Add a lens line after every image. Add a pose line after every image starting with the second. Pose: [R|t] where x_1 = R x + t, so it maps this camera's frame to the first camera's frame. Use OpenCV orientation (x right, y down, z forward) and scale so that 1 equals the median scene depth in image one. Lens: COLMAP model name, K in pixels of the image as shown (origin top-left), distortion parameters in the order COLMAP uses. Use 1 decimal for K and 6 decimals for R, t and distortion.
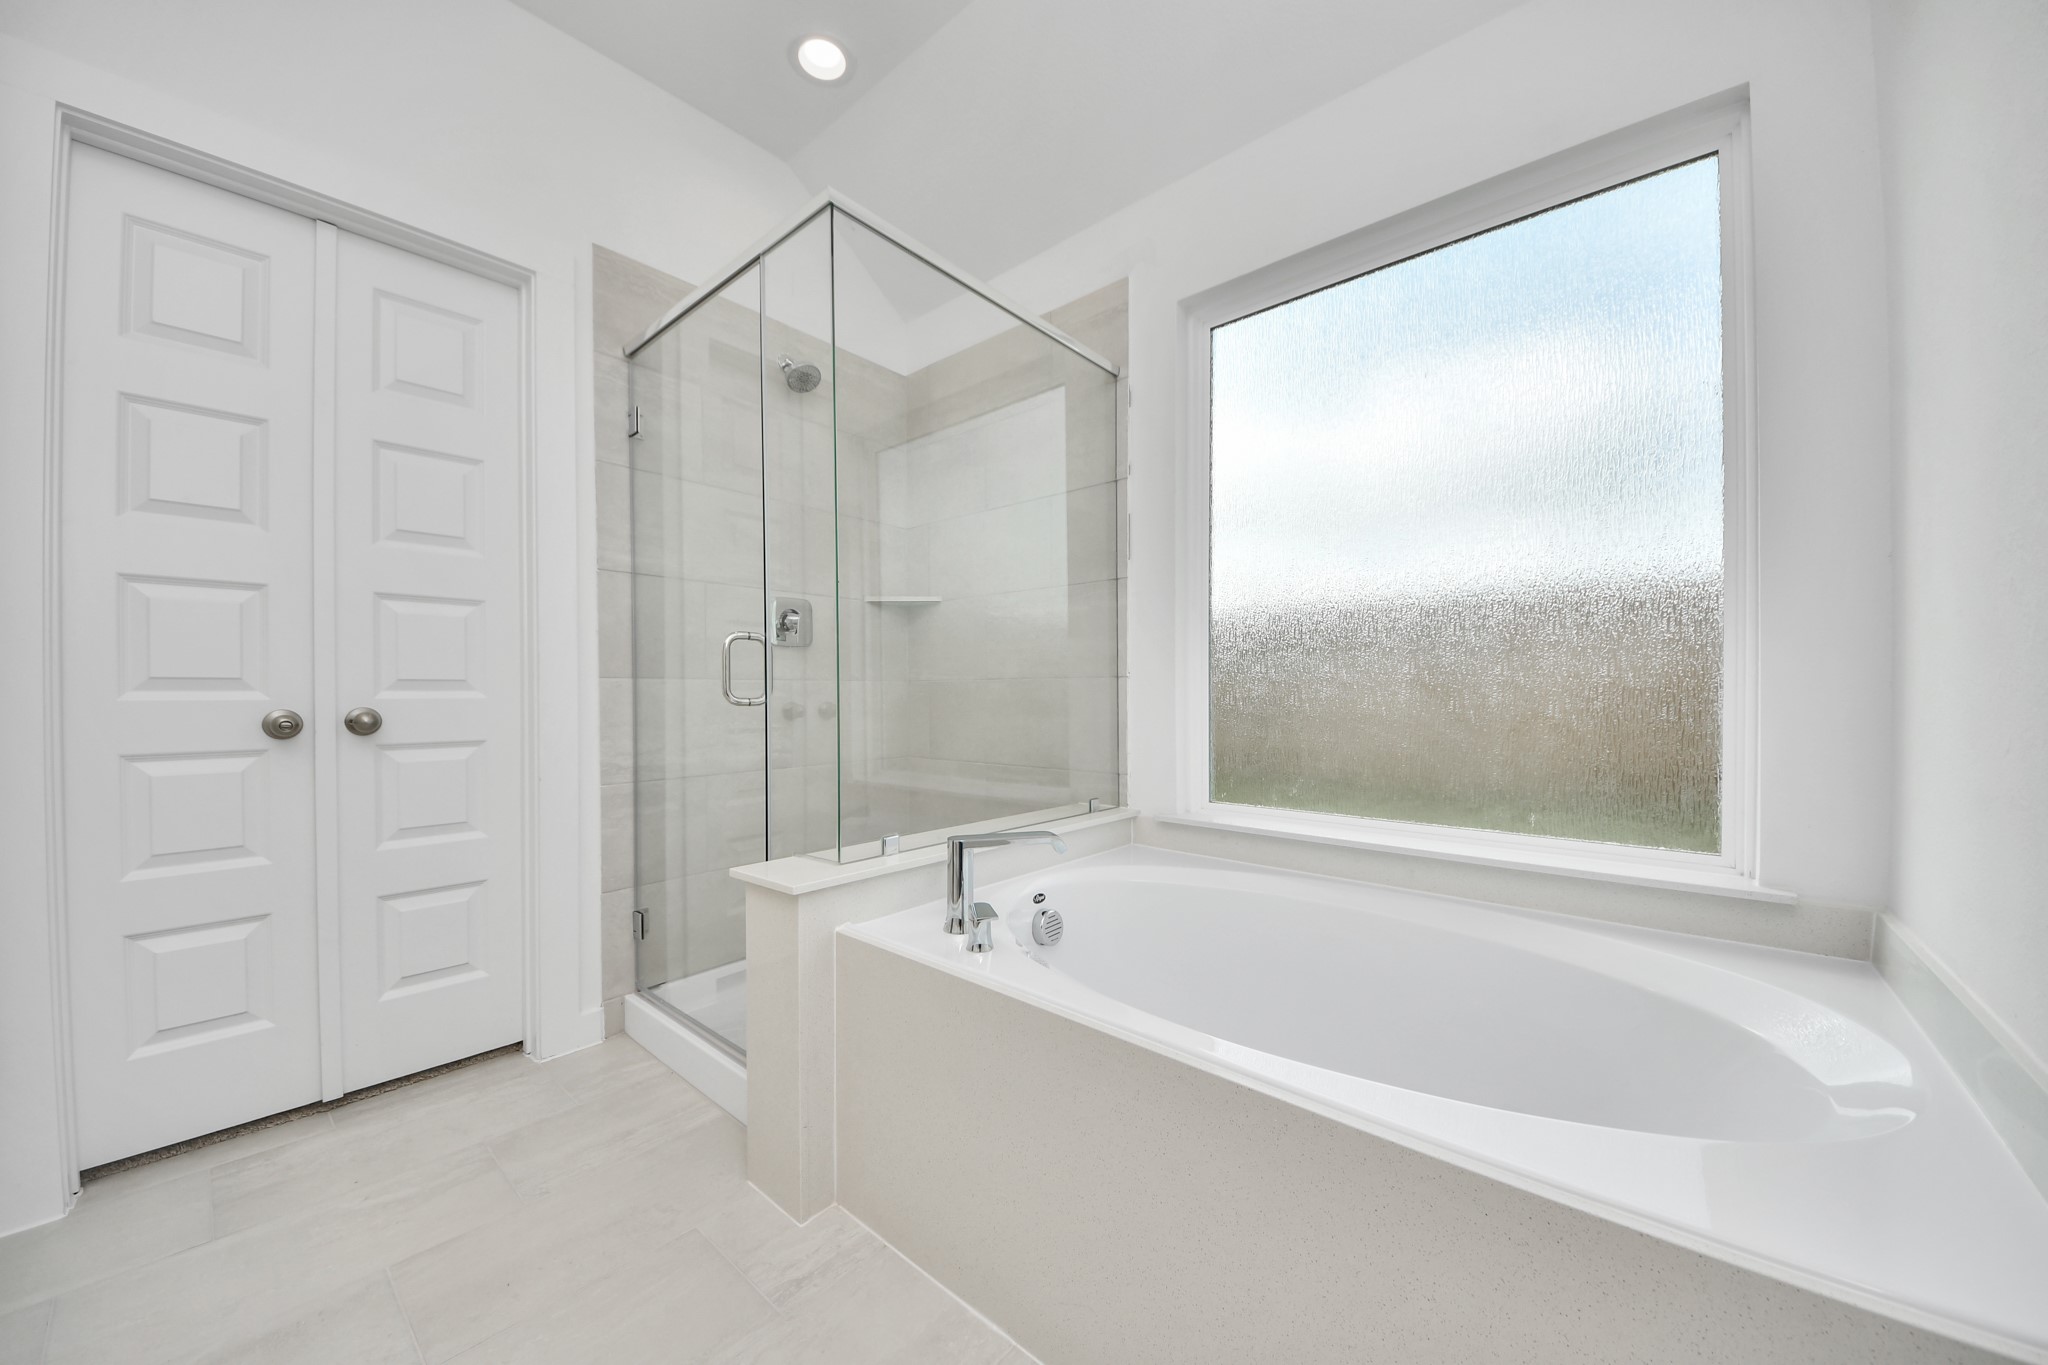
lens RADIAL K [[728.4, 0, 1024.0], [0, 728.4, 688.9], [0, 0, 1]] dist [0.012354, -0.011558]
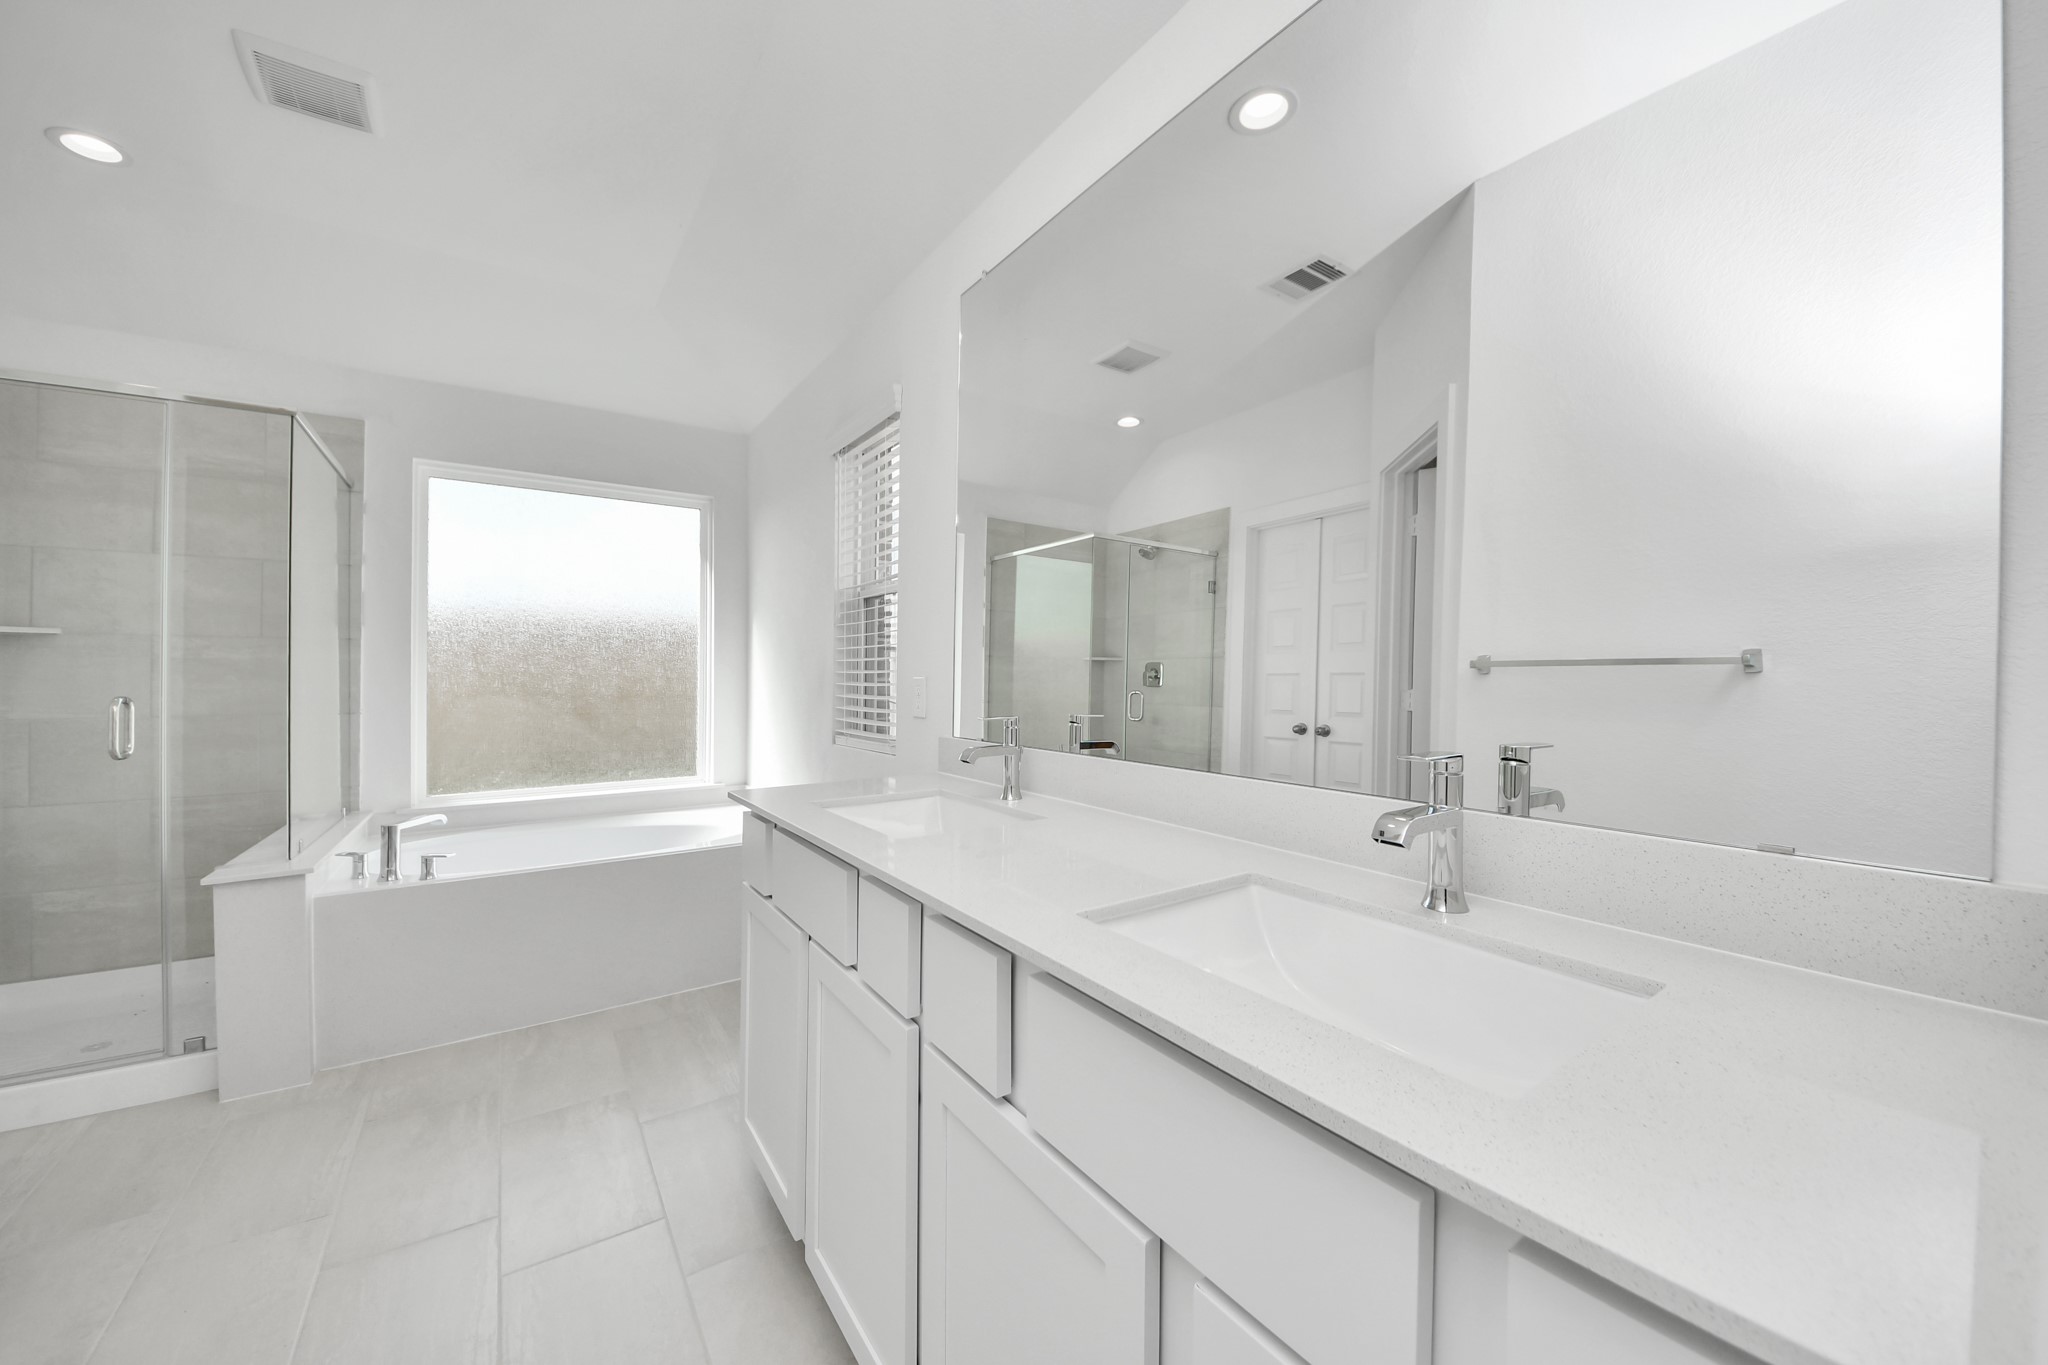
lens RADIAL K [[728.4, 0, 1024.0], [0, 728.4, 688.9], [0, 0, 1]] dist [0.012354, -0.011558]
pose [[0.233434, -0.007092, 0.972347, -0.891860], [0.000020, 0.999973, 0.007288, -0.072132], [-0.972373, -0.001682, 0.233428, -0.512466]]
